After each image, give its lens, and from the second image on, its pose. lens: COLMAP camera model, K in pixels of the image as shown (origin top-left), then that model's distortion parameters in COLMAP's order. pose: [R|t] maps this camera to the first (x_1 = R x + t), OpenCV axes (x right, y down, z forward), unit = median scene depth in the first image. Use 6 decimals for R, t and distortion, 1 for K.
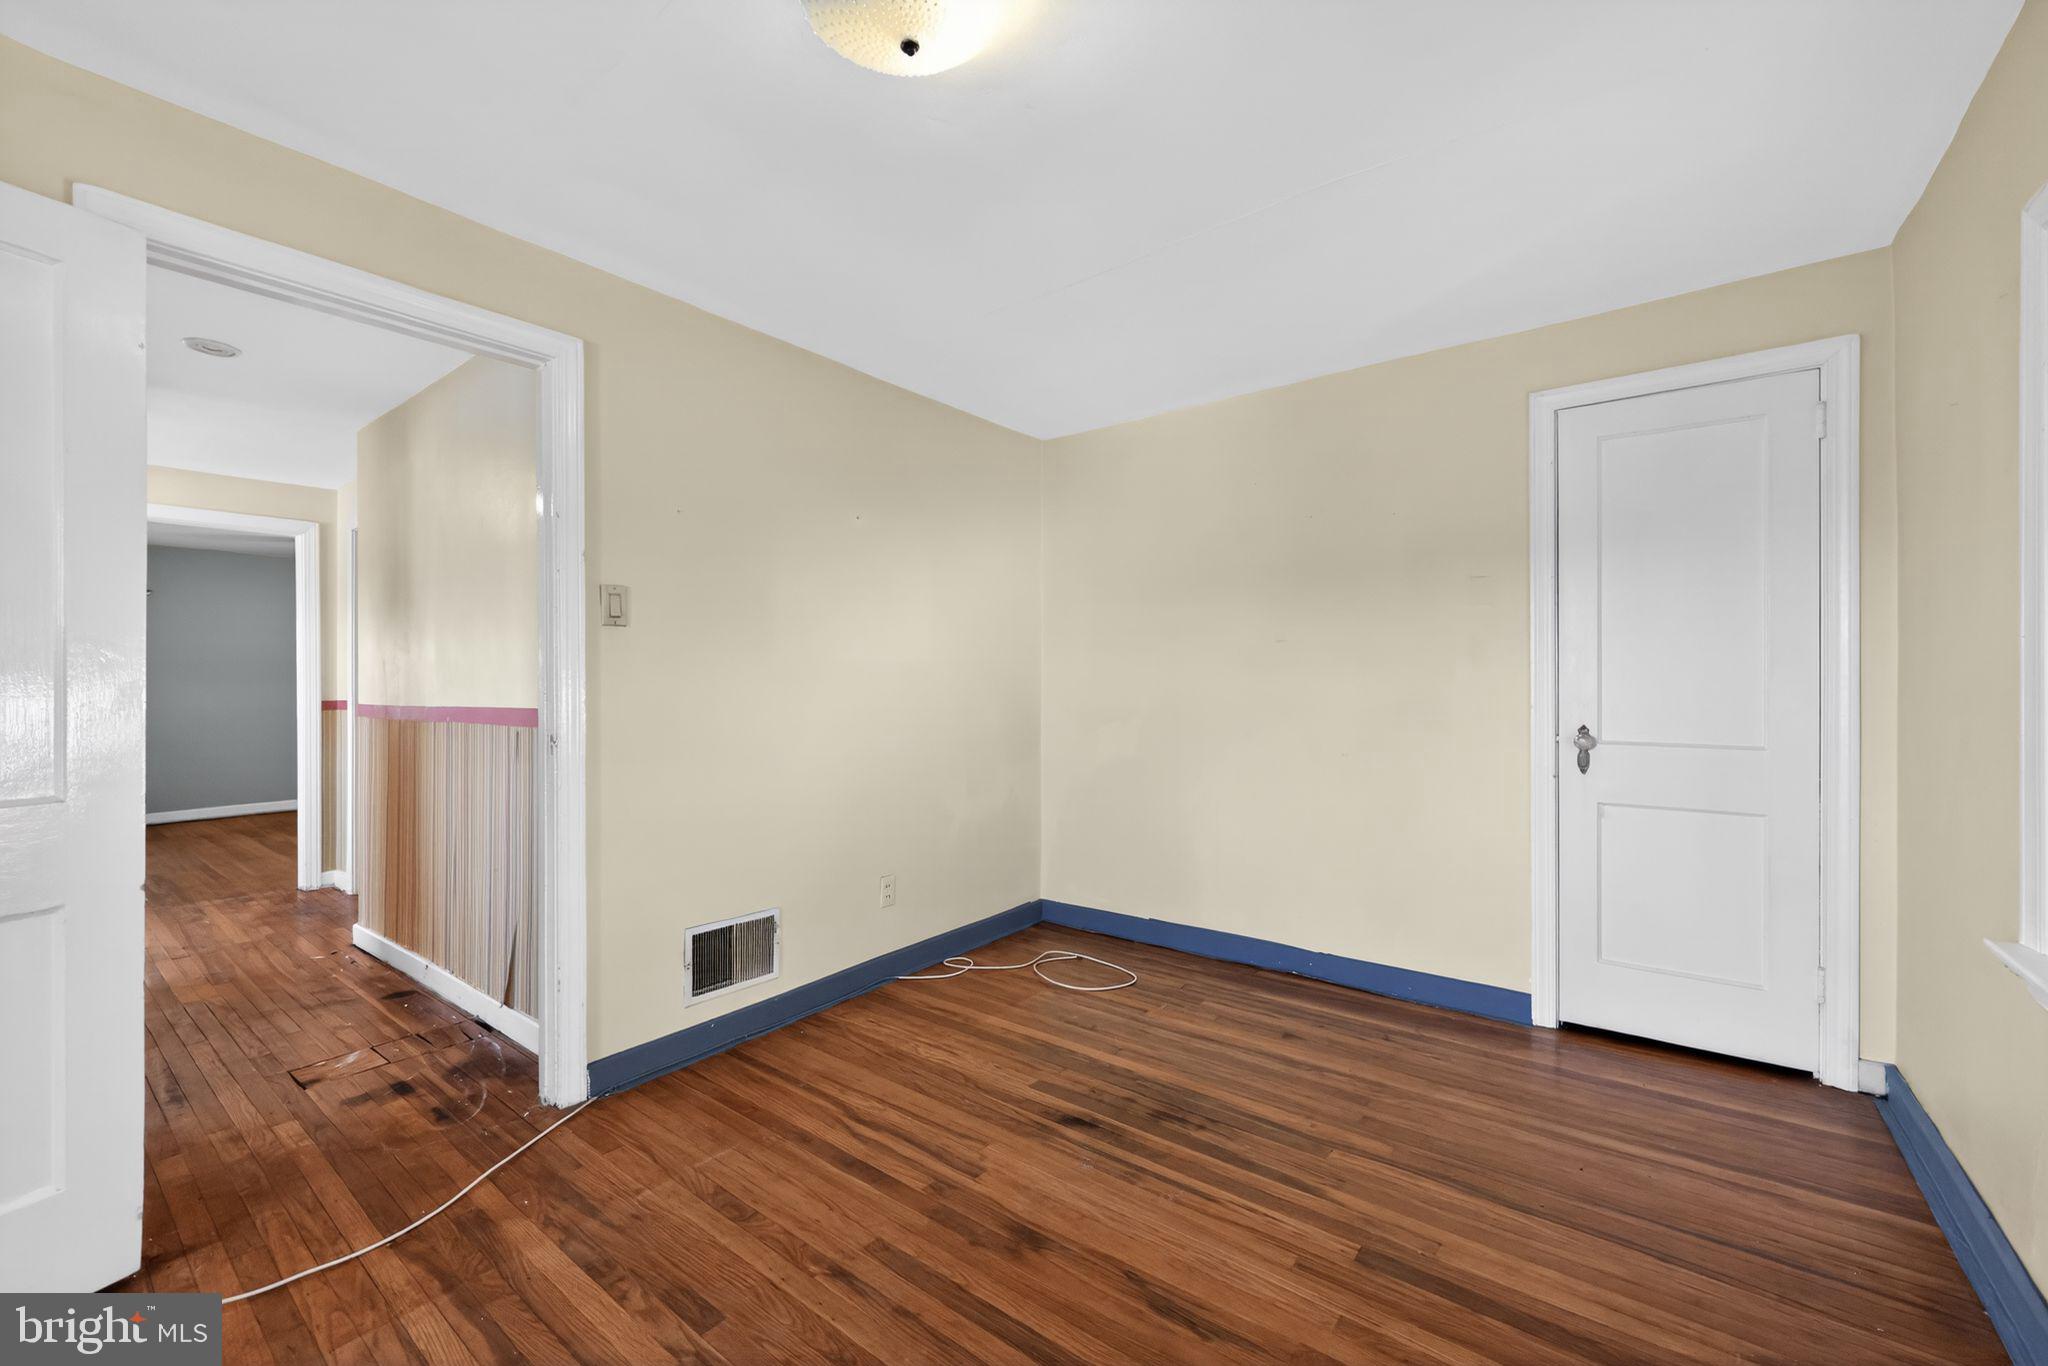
lens RADIAL K [[827.5, 0, 1030.7], [0, 827.5, 679.8], [0, 0, 1]] dist [0.004097, 0.000214]
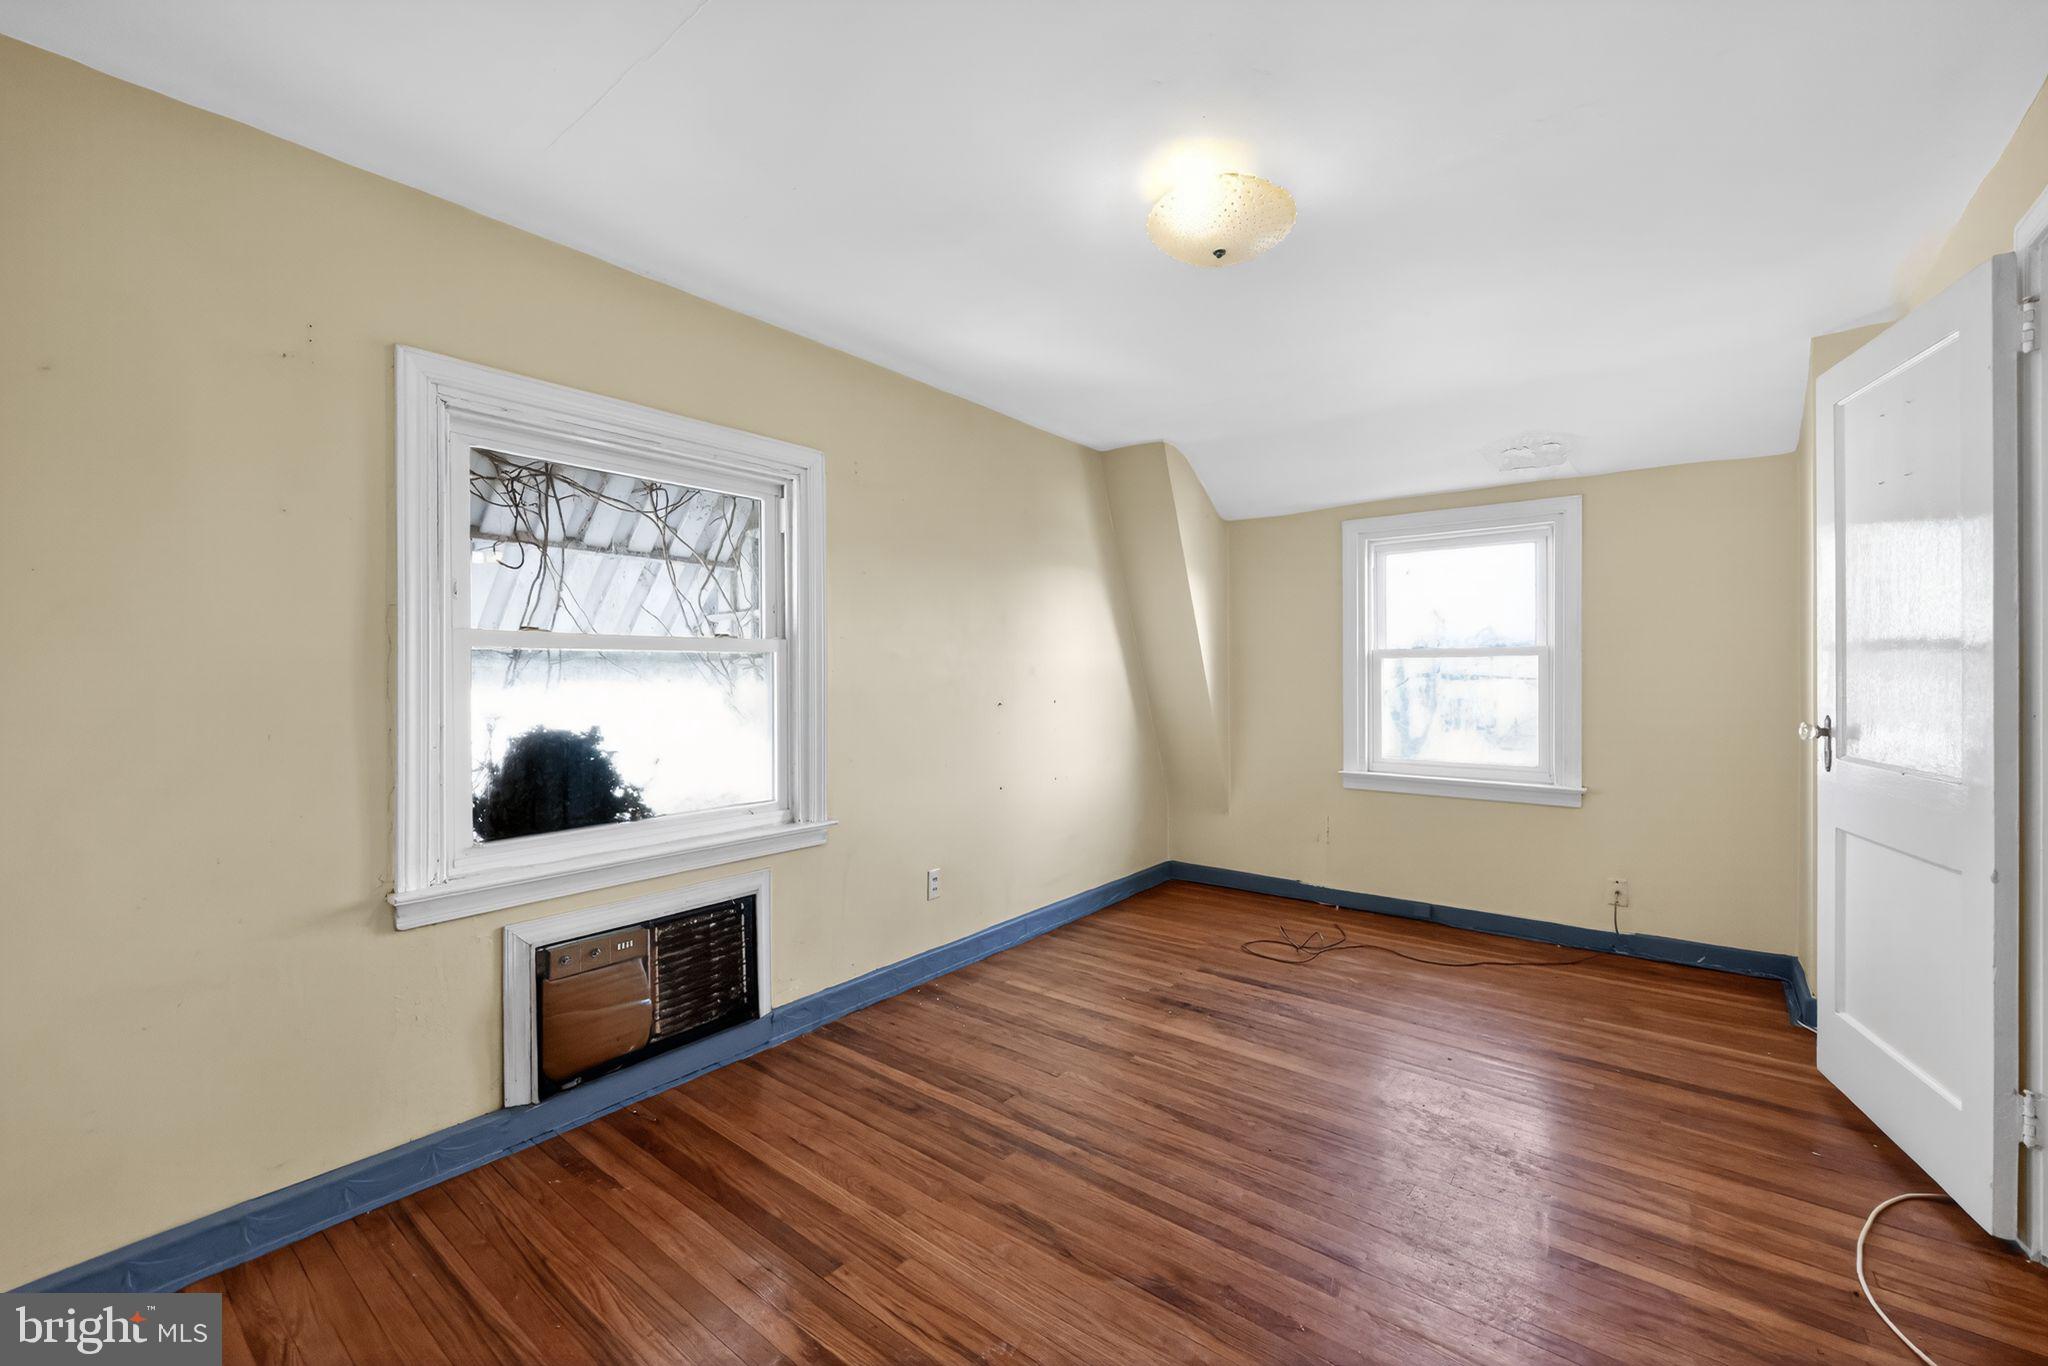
lens RADIAL K [[821.0, 0, 1013.7], [0, 821.0, 684.4], [0, 0, 1]] dist [-0.001808, -0.000508]
pose [[-0.999716, 0.006932, 0.022791, 0.112448], [0.007133, 0.999936, 0.008739, -0.014011], [-0.022729, 0.008900, -0.999702, 1.452155]]
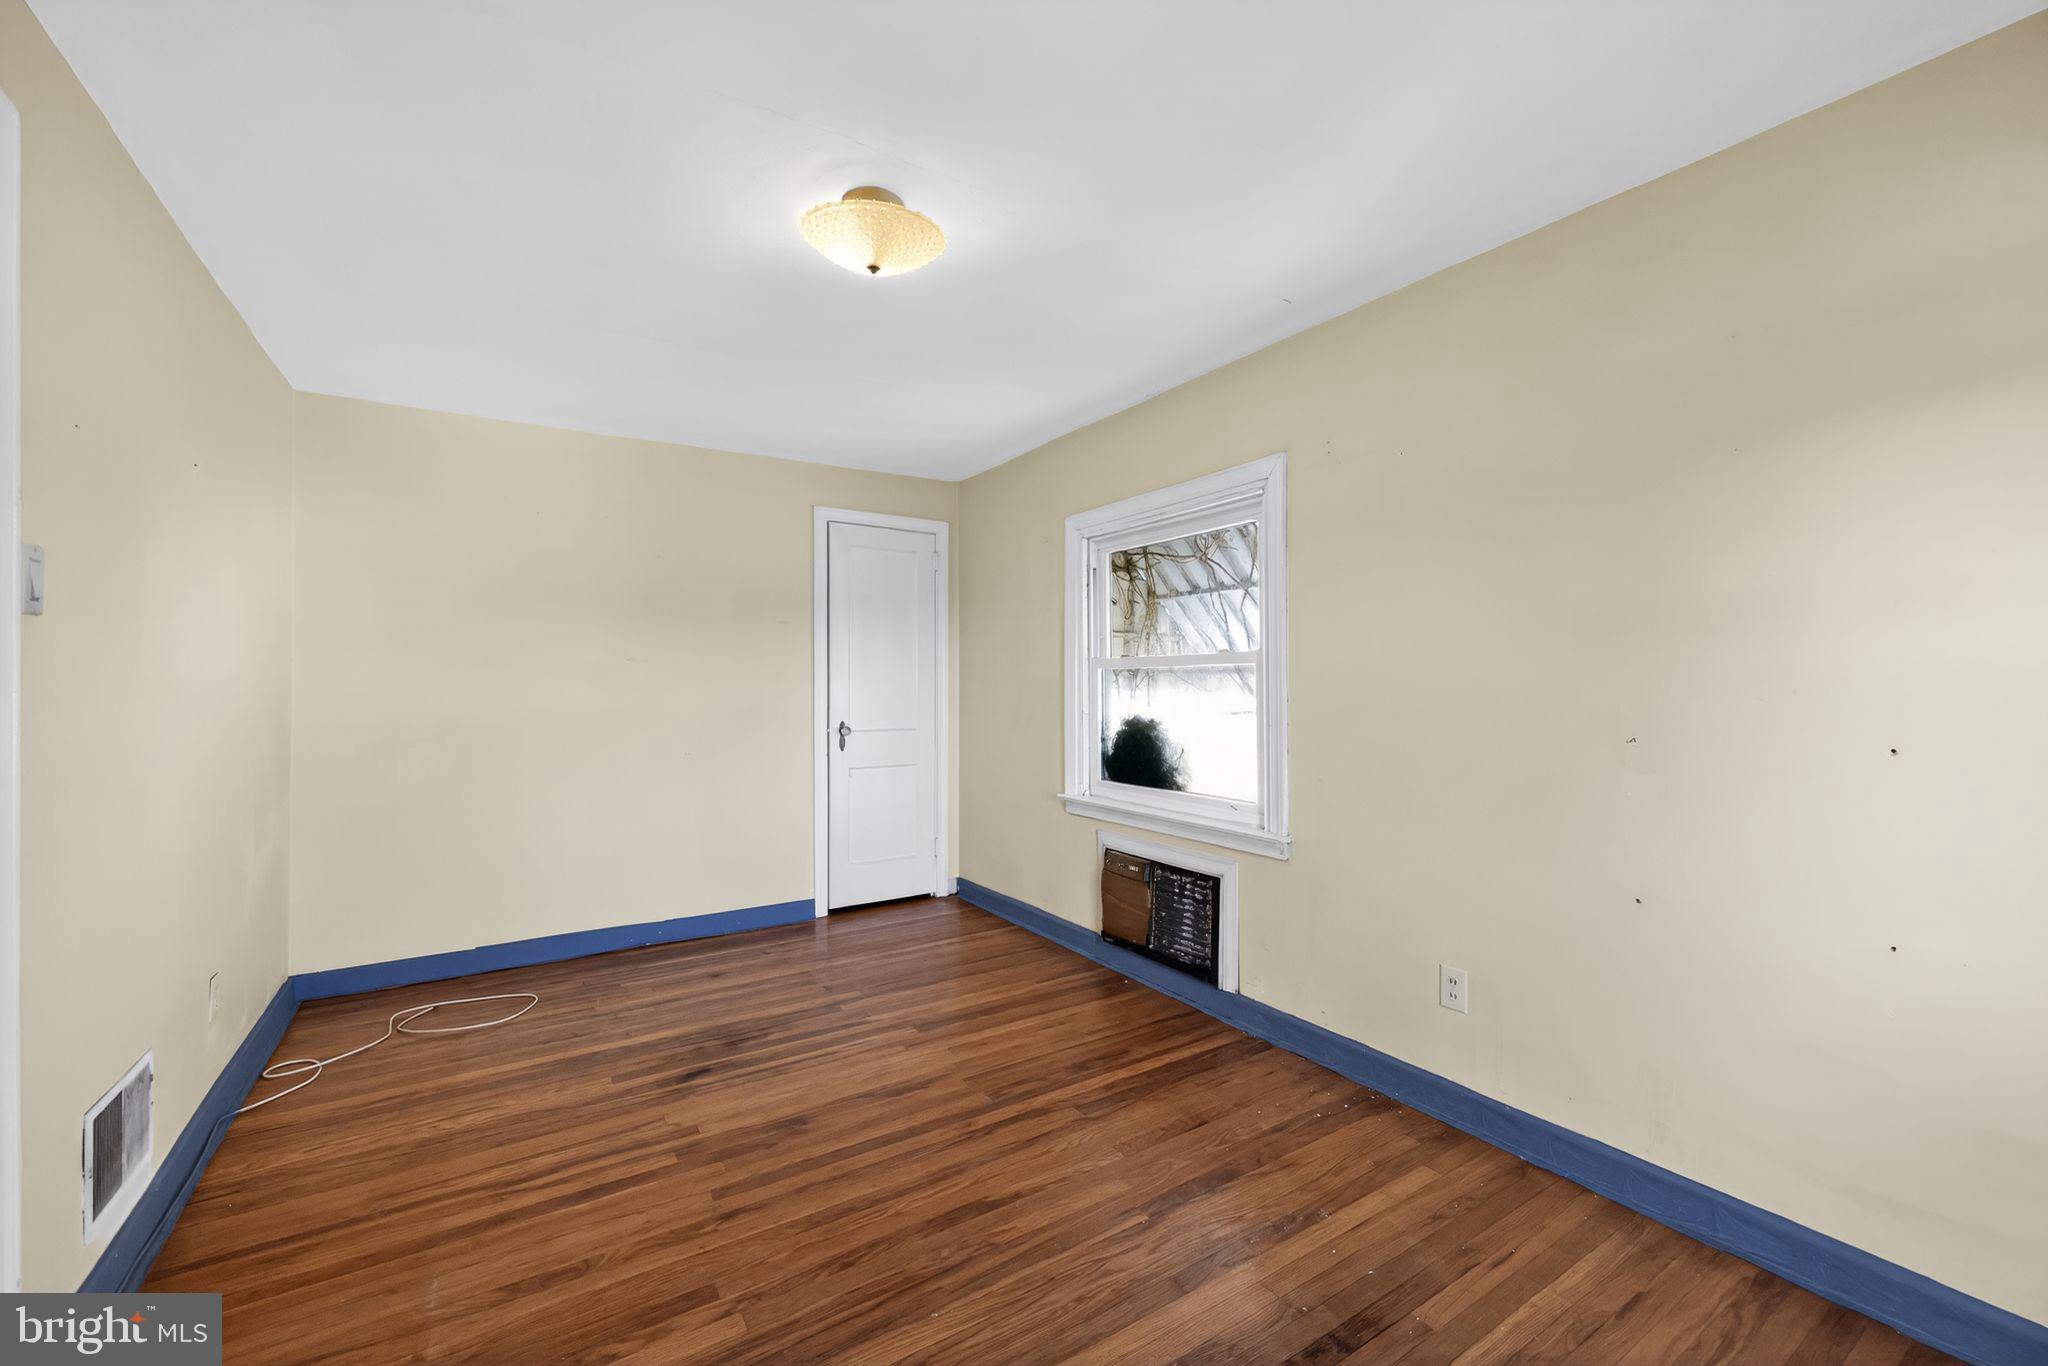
lens RADIAL K [[821.0, 0, 1013.7], [0, 821.0, 684.4], [0, 0, 1]] dist [-0.001808, -0.000508]
pose [[0.341512, -0.001546, 0.939876, -0.839780], [-0.000859, 0.999998, 0.001957, -0.022826], [-0.939877, -0.001476, 0.341510, 0.166334]]
